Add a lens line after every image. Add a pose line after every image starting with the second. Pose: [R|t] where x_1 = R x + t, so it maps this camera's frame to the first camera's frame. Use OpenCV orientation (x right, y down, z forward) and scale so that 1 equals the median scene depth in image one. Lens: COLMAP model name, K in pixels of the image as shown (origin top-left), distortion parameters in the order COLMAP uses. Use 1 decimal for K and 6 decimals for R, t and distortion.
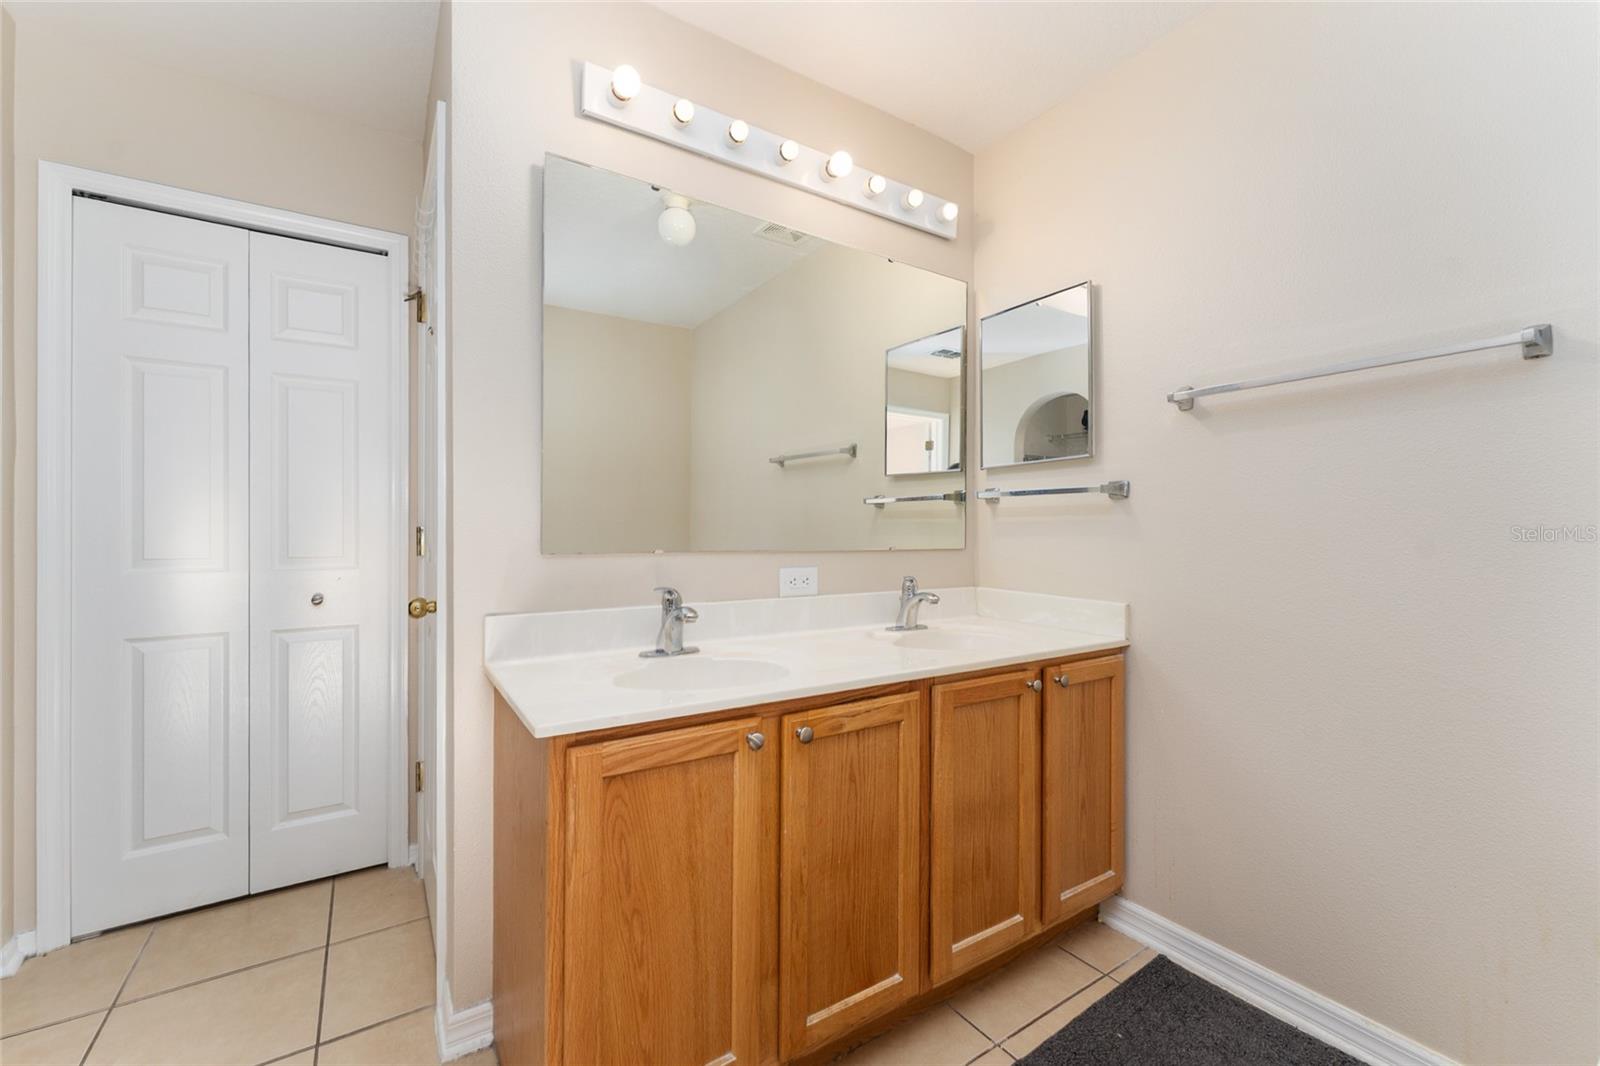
lens RADIAL K [[649.0, 0, 805.4], [0, 649.0, 527.3], [0, 0, 1]] dist [-0.000357, -0.000358]
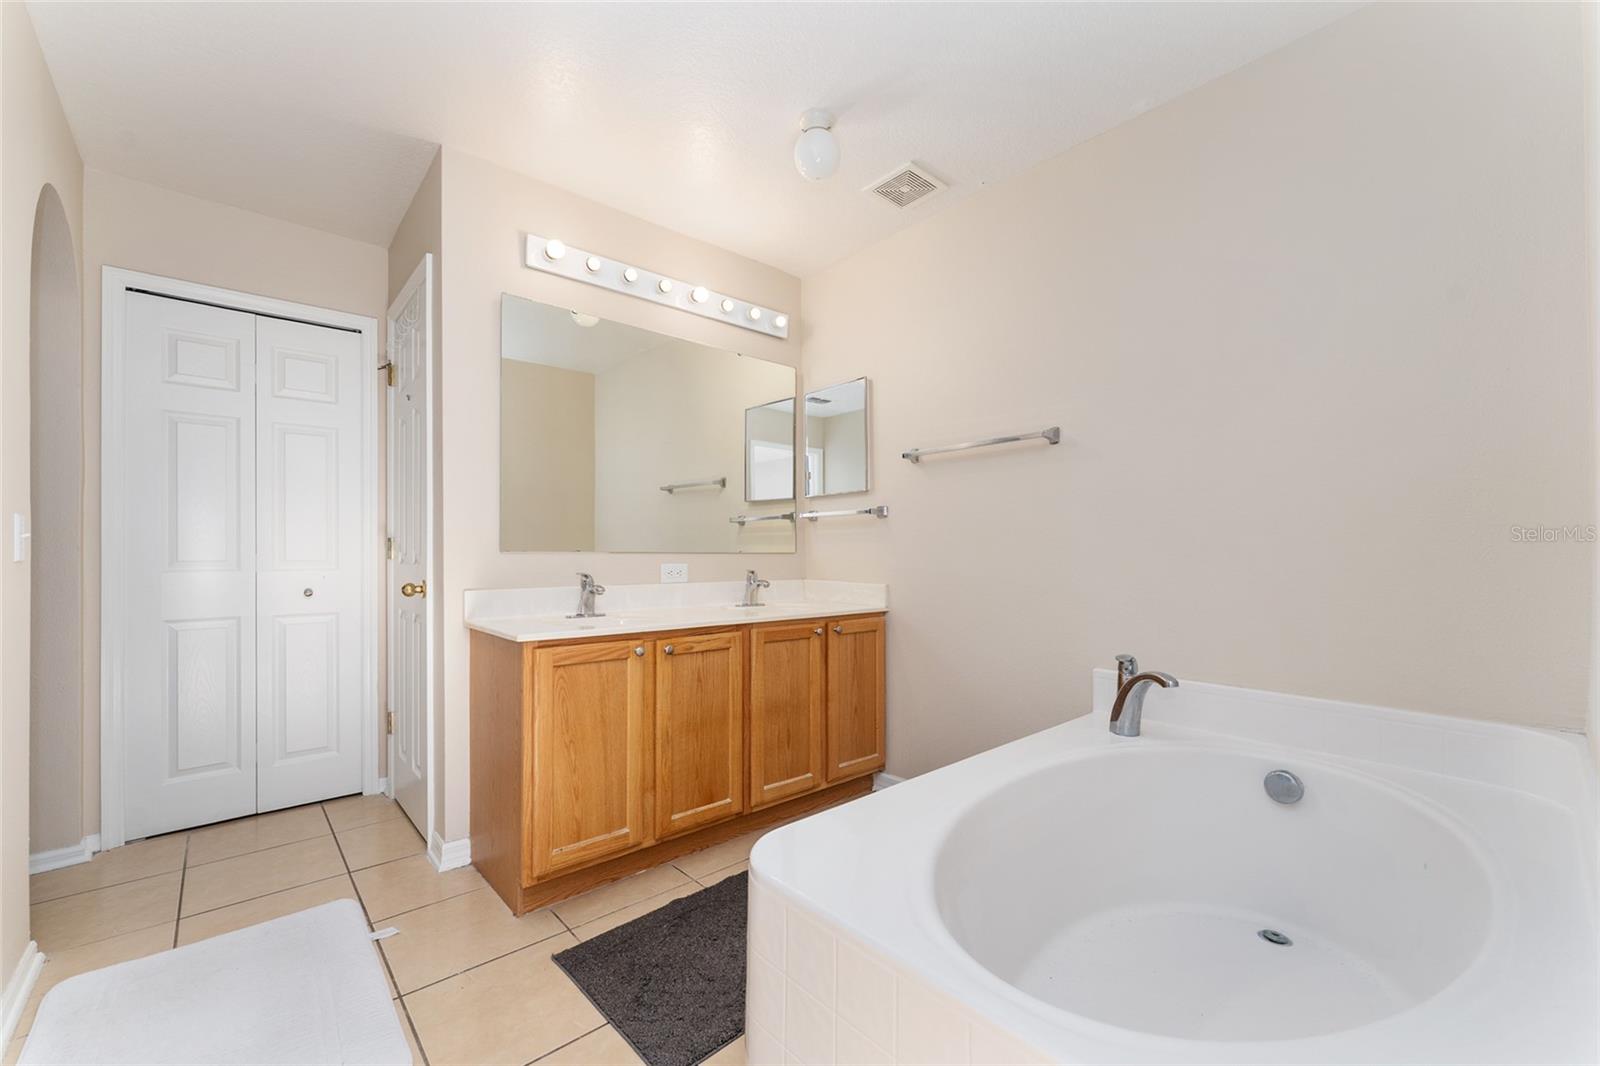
lens RADIAL K [[649.0, 0, 802.7], [0, 649.0, 550.3], [0, 0, 1]] dist [-0.000357, -0.000358]
pose [[0.990247, -0.004140, 0.139261, 0.079339], [0.004392, 0.999989, -0.001503, 0.038202], [-0.139253, 0.002100, 0.990255, -0.548107]]
